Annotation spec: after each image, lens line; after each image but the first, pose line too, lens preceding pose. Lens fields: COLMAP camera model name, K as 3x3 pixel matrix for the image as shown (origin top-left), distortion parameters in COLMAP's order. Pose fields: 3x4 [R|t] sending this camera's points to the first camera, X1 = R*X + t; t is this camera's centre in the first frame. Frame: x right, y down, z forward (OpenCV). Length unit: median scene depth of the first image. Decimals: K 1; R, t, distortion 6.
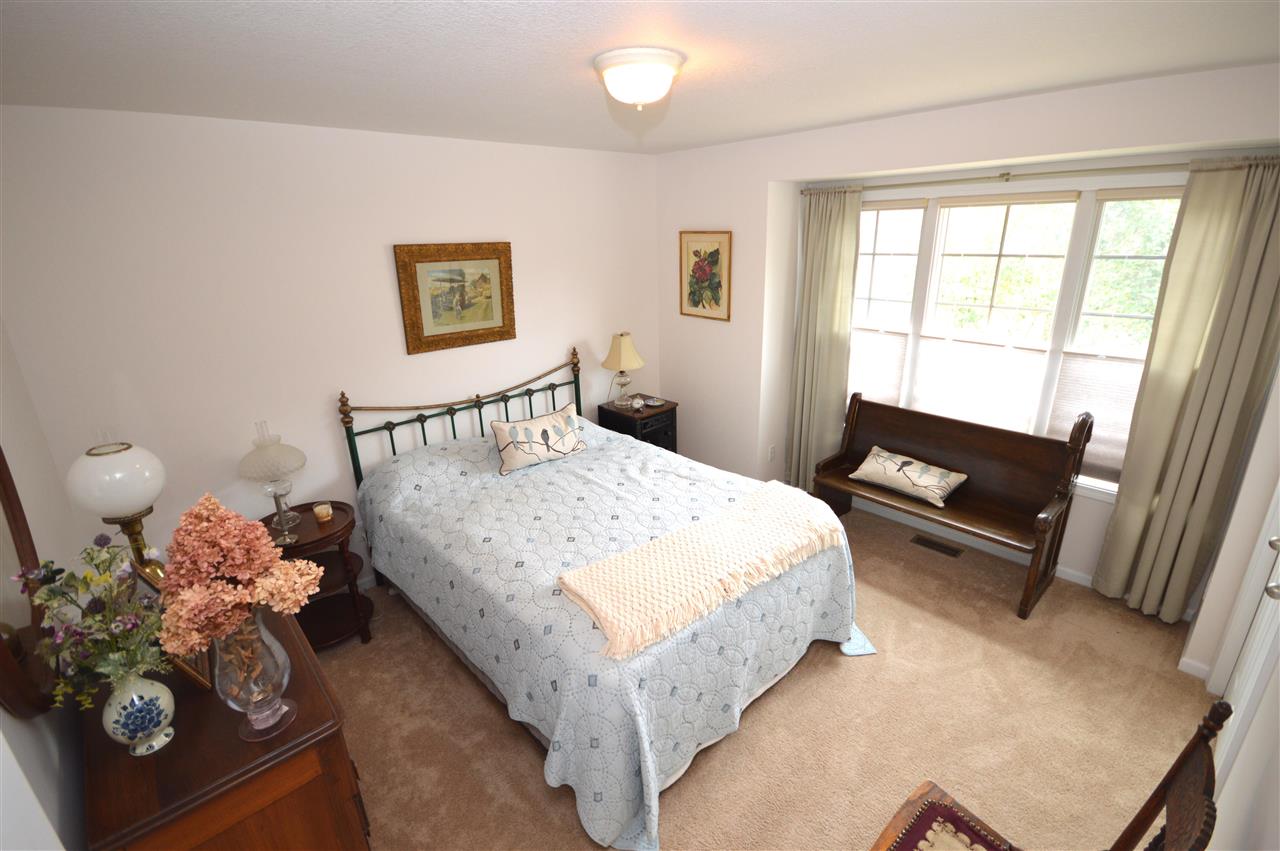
lens RADIAL K [[569.2, 0, 644.8], [0, 569.2, 423.5], [0, 0, 1]] dist [0.003298, -0.006163]
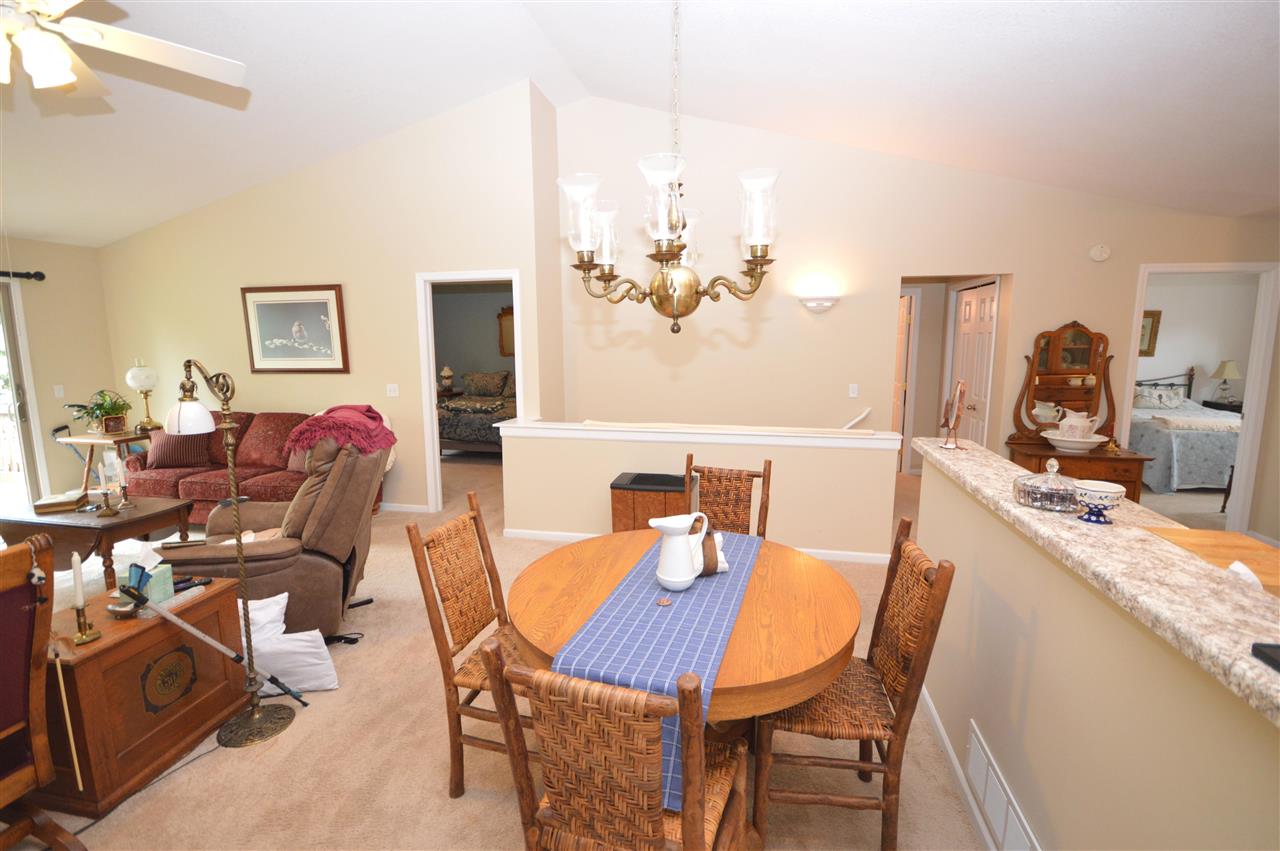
lens RADIAL K [[571.8, 0, 645.1], [0, 571.8, 423.0], [0, 0, 1]] dist [0.015410, -0.016666]
pose [[0.570184, 0.143206, -0.808939, 0.477250], [-0.276576, 0.960670, -0.024879, 0.708268], [0.773561, 0.237918, 0.587366, -1.738078]]
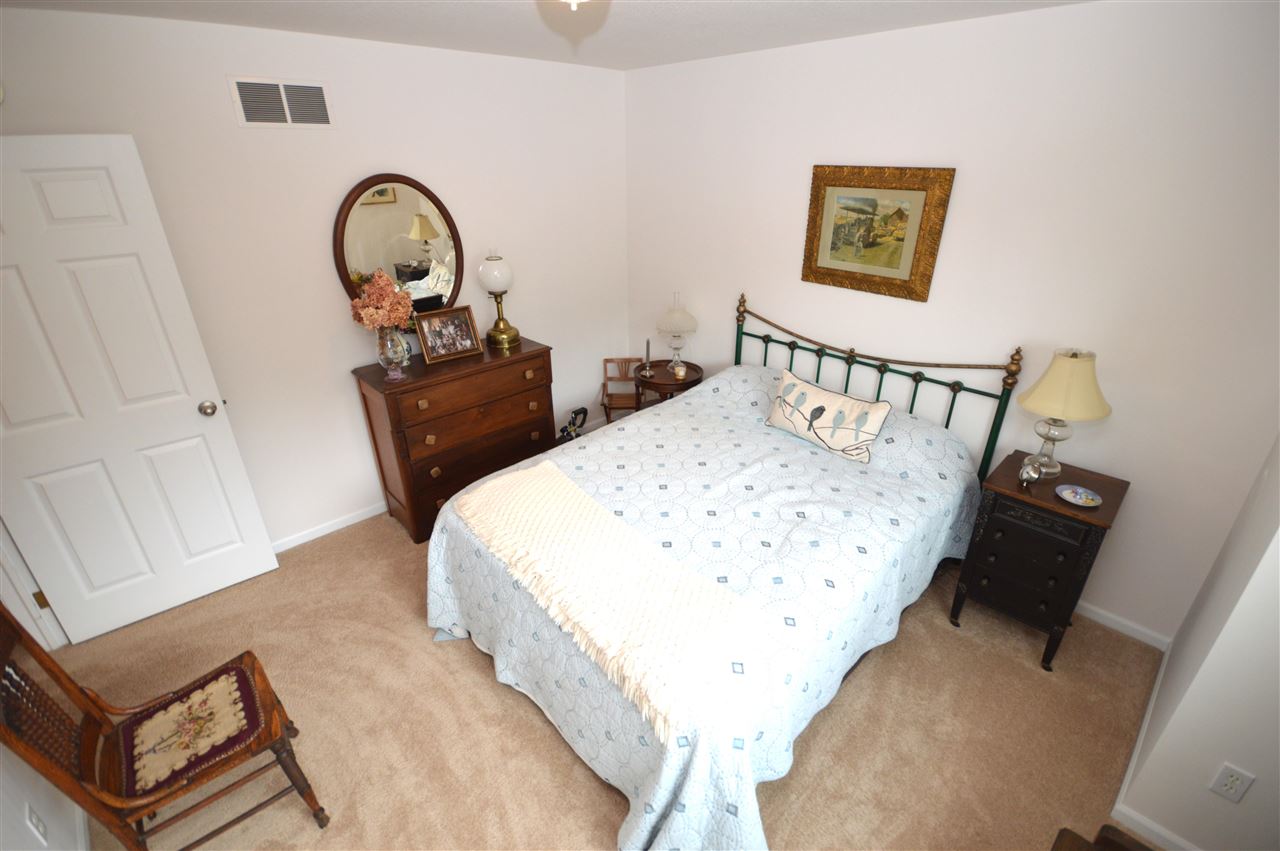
lens RADIAL K [[569.2, 0, 644.8], [0, 569.2, 423.5], [0, 0, 1]] dist [0.003298, -0.006163]
pose [[0.007966, 0.451863, -0.892052, 0.575936], [-0.319540, 0.846458, 0.425914, -0.241723], [0.947539, 0.281653, 0.151131, 0.649731]]
